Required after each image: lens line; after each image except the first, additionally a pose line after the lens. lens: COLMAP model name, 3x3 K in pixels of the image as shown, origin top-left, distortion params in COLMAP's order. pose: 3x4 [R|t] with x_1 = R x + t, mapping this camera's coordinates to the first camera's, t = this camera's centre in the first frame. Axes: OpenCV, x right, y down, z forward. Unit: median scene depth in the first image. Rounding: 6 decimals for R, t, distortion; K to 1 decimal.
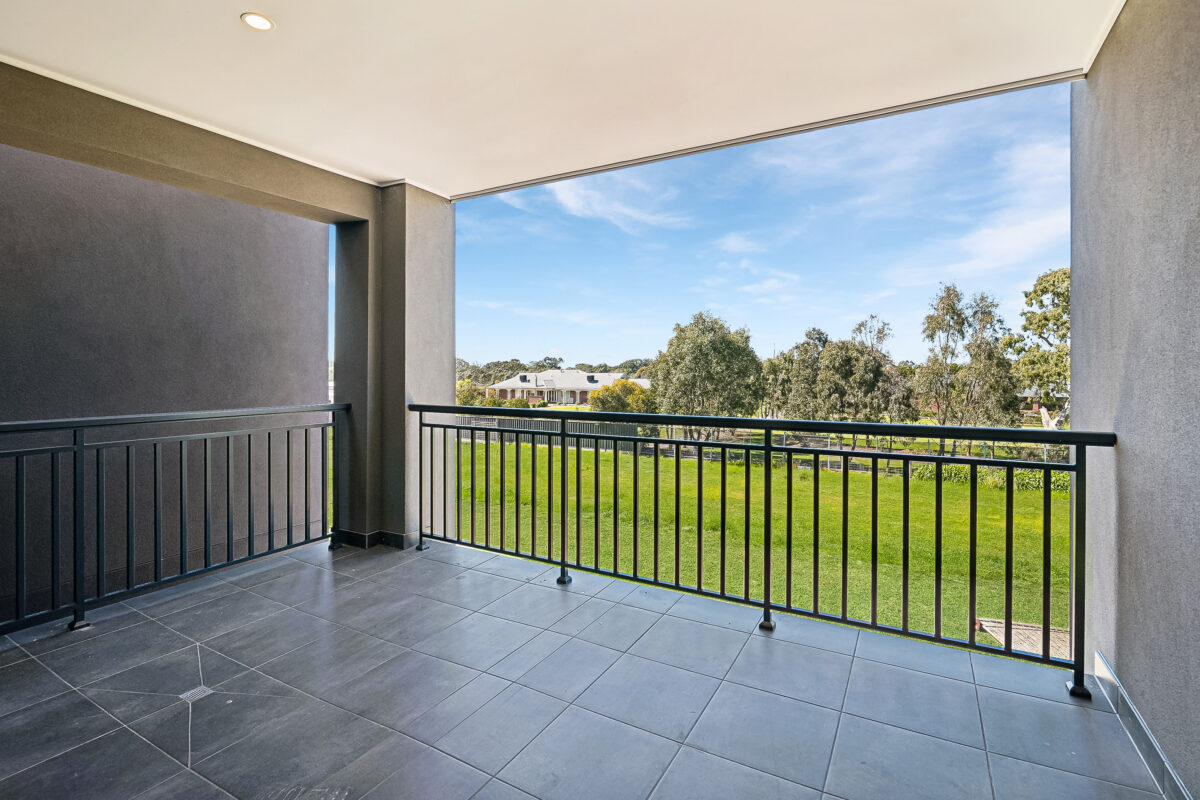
lens RADIAL K [[562.3, 0, 600.8], [0, 562.3, 374.8], [0, 0, 1]] dist [-0.000199, 0.000066]
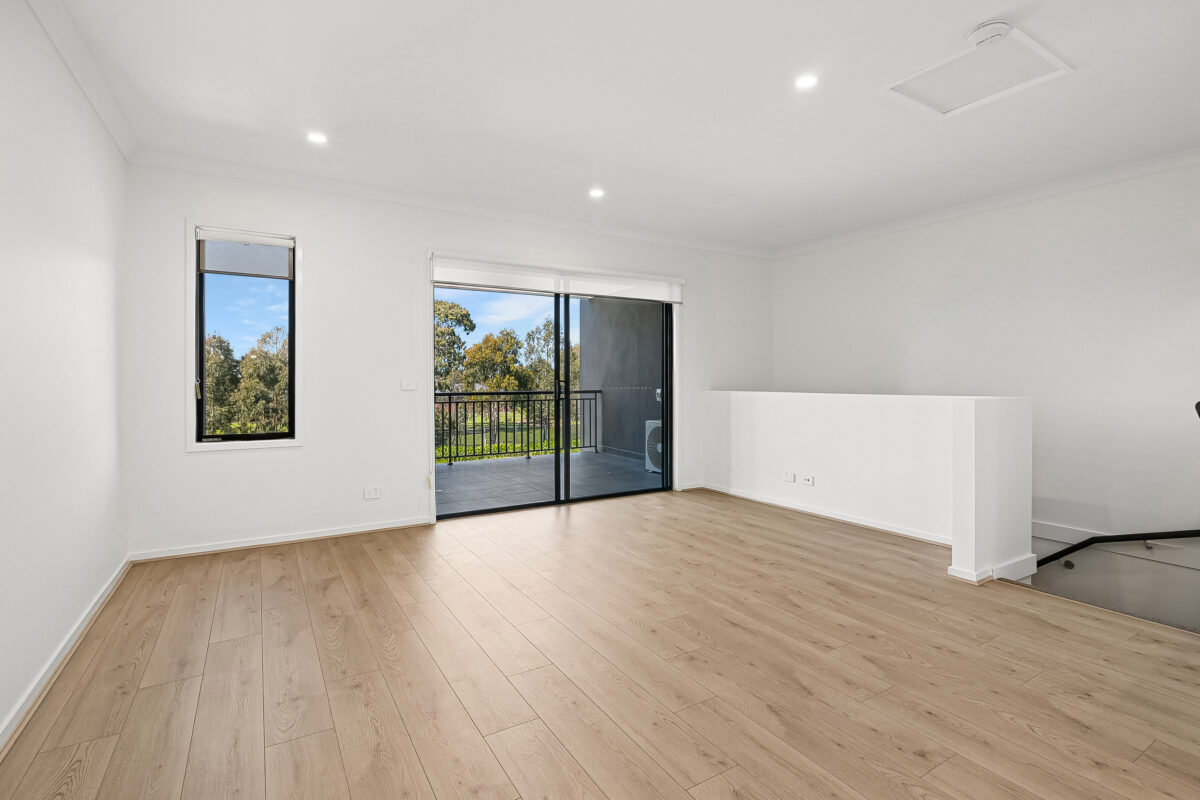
lens RADIAL K [[562.3, 0, 600.8], [0, 562.3, 374.8], [0, 0, 1]] dist [-0.000199, 0.000066]
pose [[0.482037, 0.007056, 0.876122, -2.438185], [0.007638, 0.999896, -0.012255, 0.034326], [-0.876117, 0.012600, 0.481933, -0.917633]]
